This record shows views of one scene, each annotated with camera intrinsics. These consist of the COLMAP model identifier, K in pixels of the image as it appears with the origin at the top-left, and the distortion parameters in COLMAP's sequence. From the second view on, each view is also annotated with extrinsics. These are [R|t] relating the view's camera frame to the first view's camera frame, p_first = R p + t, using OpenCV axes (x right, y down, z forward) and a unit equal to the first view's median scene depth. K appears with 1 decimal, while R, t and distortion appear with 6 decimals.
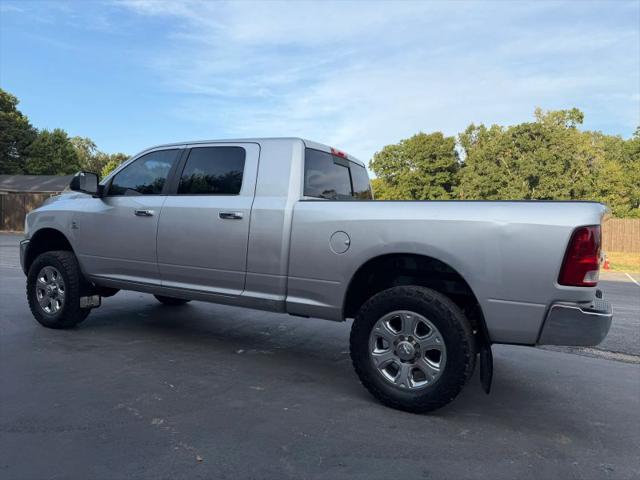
lens RADIAL K [[448.1, 0, 320.0], [0, 448.1, 240.0], [0, 0, 1]] dist [0.068643, -0.075581]
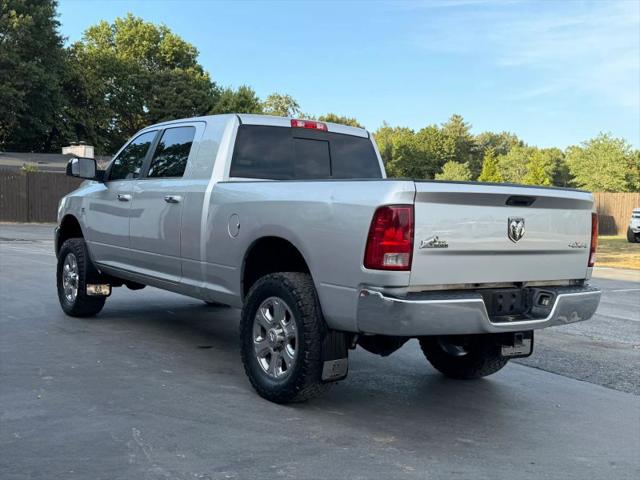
lens RADIAL K [[730.3, 0, 321.8], [0, 730.3, 248.0], [0, 0, 1]] dist [0.215147, -0.483777]
pose [[0.905706, 0.019160, -0.423473, 0.584102], [-0.017076, 0.999816, 0.008714, 0.023969], [0.423562, -0.000661, 0.905867, -0.229259]]
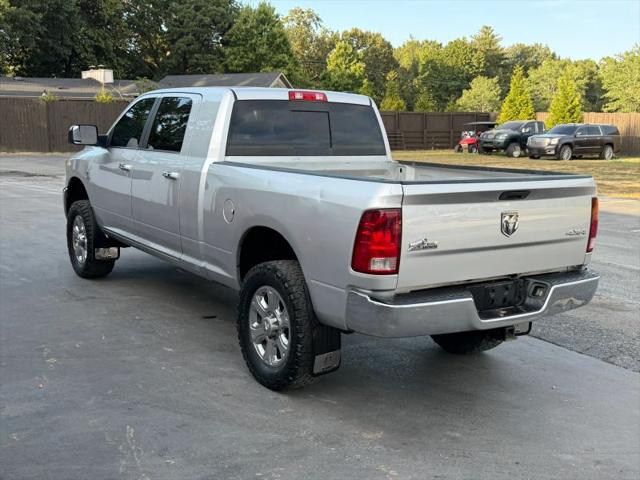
lens RADIAL K [[730.3, 0, 321.8], [0, 730.3, 248.0], [0, 0, 1]] dist [0.215147, -0.483777]
pose [[0.890749, 0.060456, -0.450457, 0.616224], [-0.007007, 0.992822, 0.119392, -0.068911], [0.454442, -0.103192, 0.884779, -0.200779]]
